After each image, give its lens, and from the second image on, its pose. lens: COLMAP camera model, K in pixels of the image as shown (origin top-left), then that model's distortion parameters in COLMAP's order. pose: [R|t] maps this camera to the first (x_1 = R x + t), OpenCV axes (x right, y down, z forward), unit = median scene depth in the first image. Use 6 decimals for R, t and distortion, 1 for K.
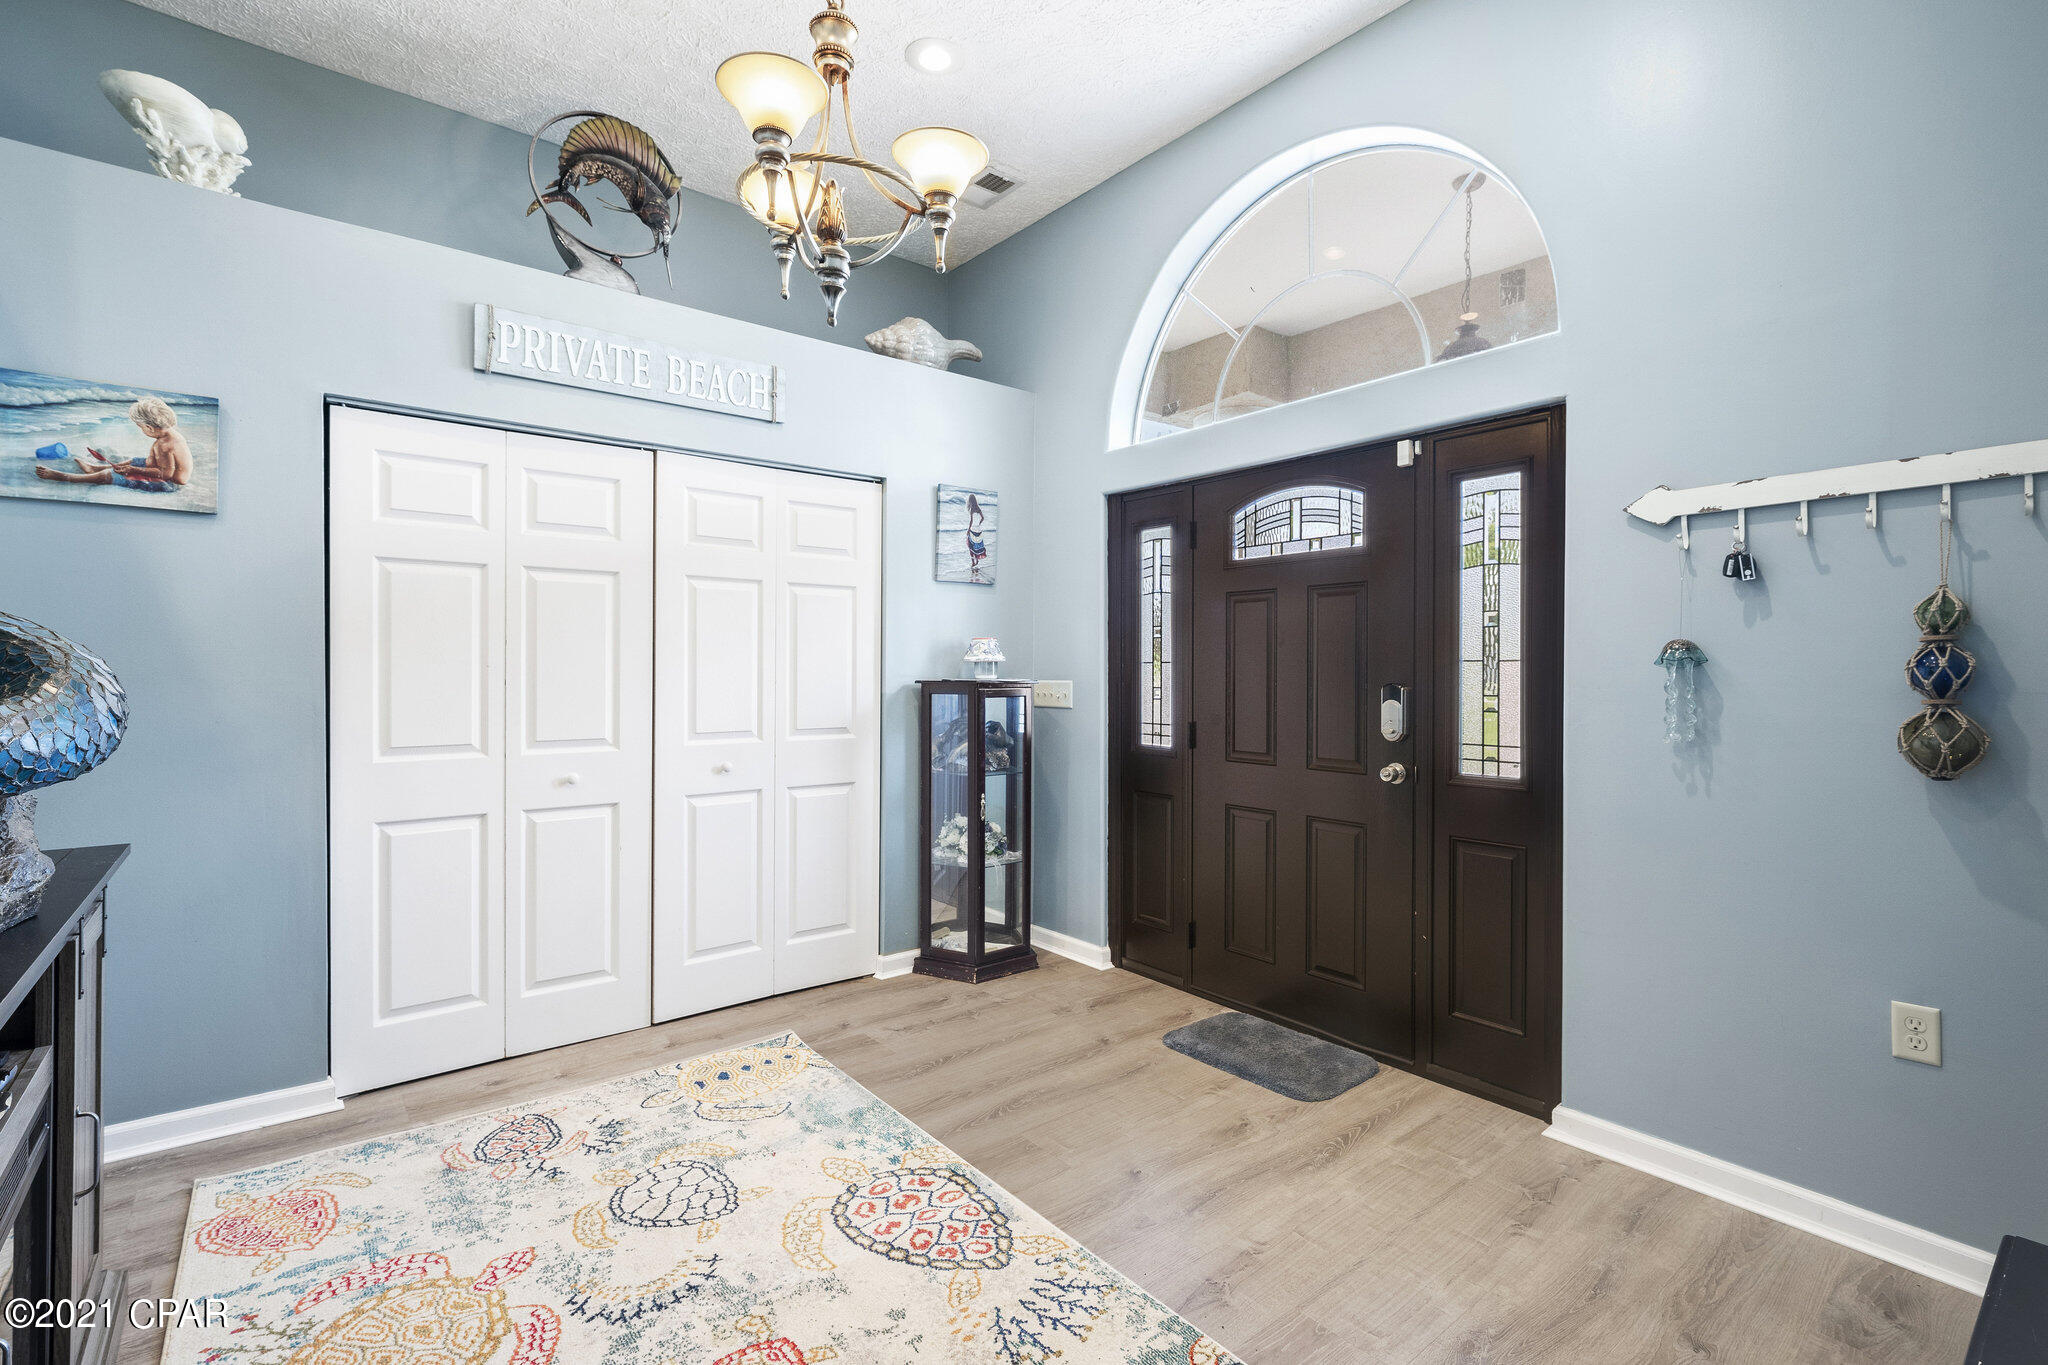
lens RADIAL K [[927.9, 0, 1030.3], [0, 927.9, 690.8], [0, 0, 1]] dist [-0.001470, -0.000084]
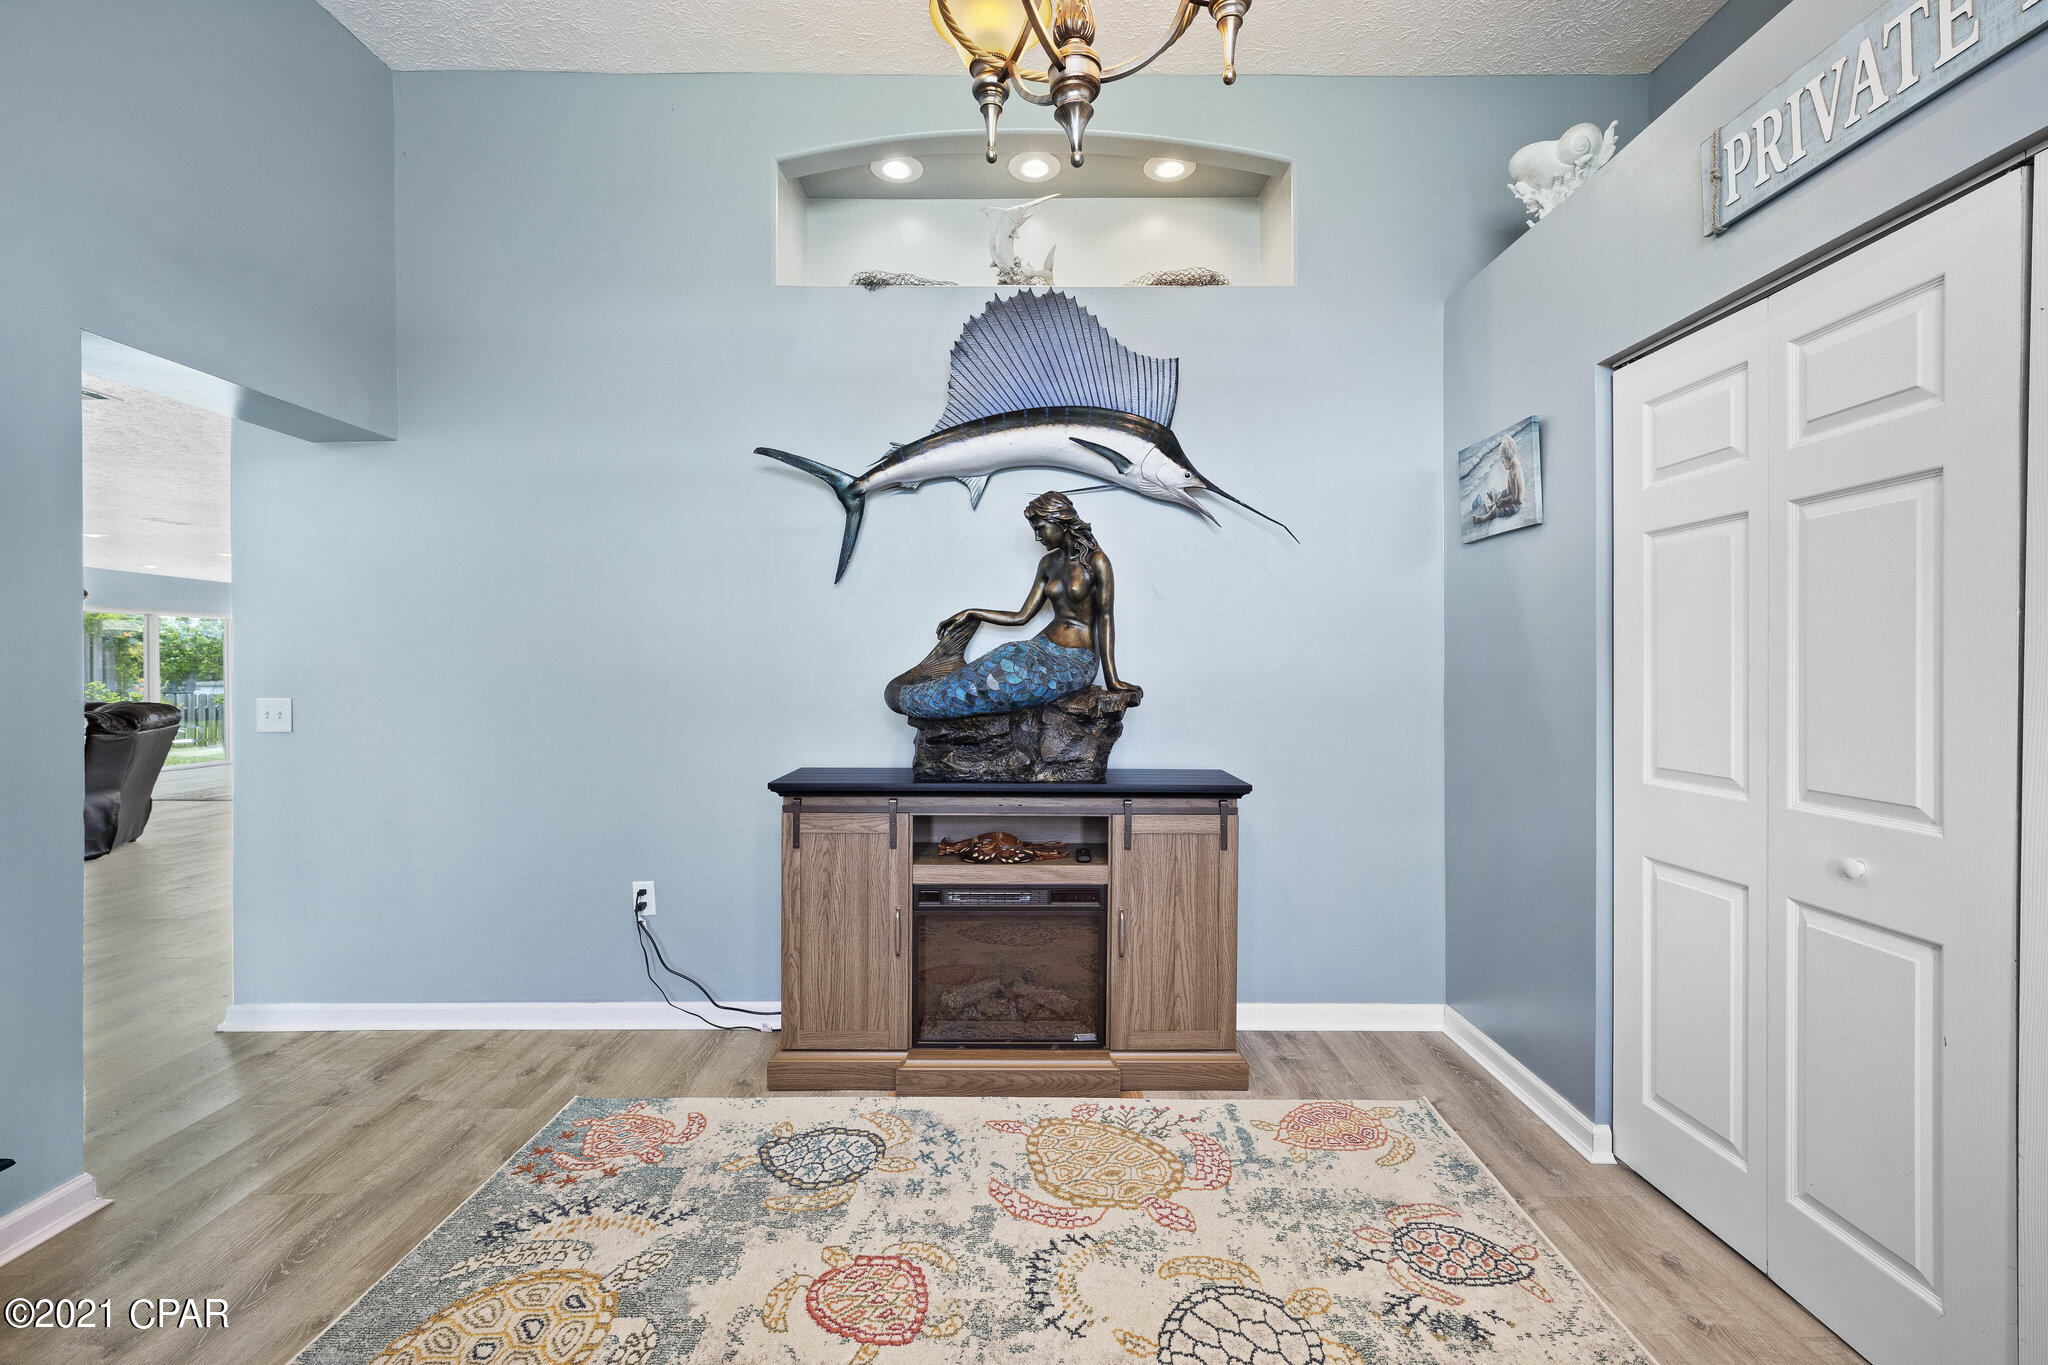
lens RADIAL K [[866.4, 0, 1024.0], [0, 866.4, 682.5], [0, 0, 1]] dist [-0.000421, 0.000166]
pose [[-0.628313, 0.009528, -0.777902, 0.275099], [-0.017326, 0.999506, 0.026236, -0.026068], [0.777768, 0.029963, -0.627837, 1.217130]]
